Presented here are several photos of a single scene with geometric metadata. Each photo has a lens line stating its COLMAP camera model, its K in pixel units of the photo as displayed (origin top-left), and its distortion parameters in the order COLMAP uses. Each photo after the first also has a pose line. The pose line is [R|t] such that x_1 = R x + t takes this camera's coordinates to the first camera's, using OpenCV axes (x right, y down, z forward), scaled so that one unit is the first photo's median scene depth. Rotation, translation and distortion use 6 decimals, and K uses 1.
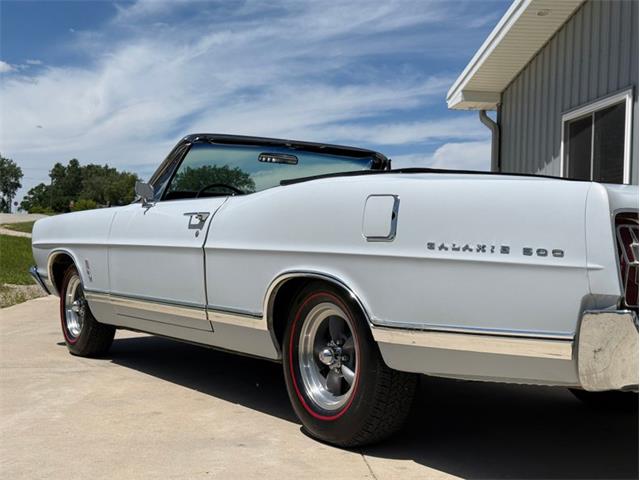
lens RADIAL K [[888.6, 0, 336.1], [0, 888.6, 241.0], [0, 0, 1]] dist [0.159571, -0.040778]
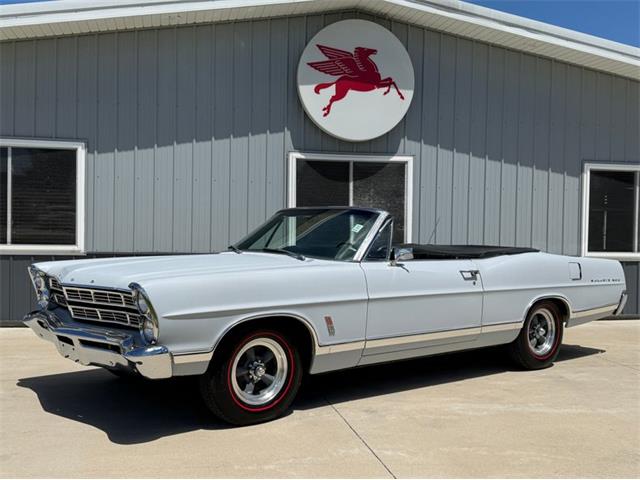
lens RADIAL K [[693.0, 0, 330.7], [0, 693.0, 238.3], [0, 0, 1]] dist [0.189062, -0.406315]
pose [[-0.095888, -0.033775, 0.994819, -1.701241], [-0.020228, 0.999284, 0.031977, -0.153132], [-0.995187, -0.017057, -0.096502, 1.678209]]
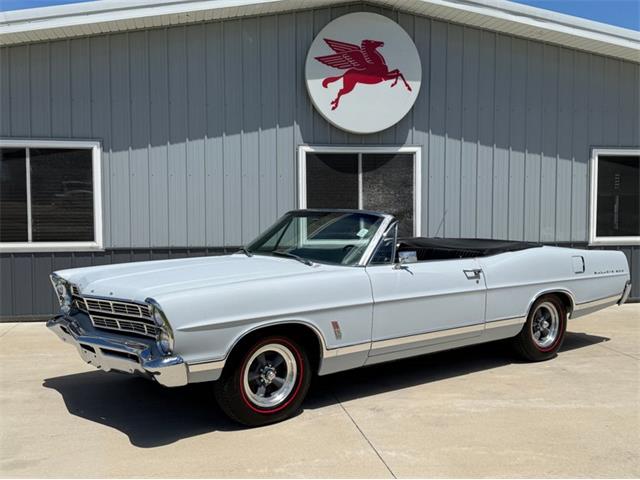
lens RADIAL K [[693.0, 0, 330.7], [0, 693.0, 238.3], [0, 0, 1]] dist [0.189062, -0.406315]
pose [[-0.073881, -0.071043, 0.994733, -1.755287], [-0.001844, 0.997467, 0.071101, -0.223478], [-0.997265, 0.003418, -0.073825, 1.663334]]
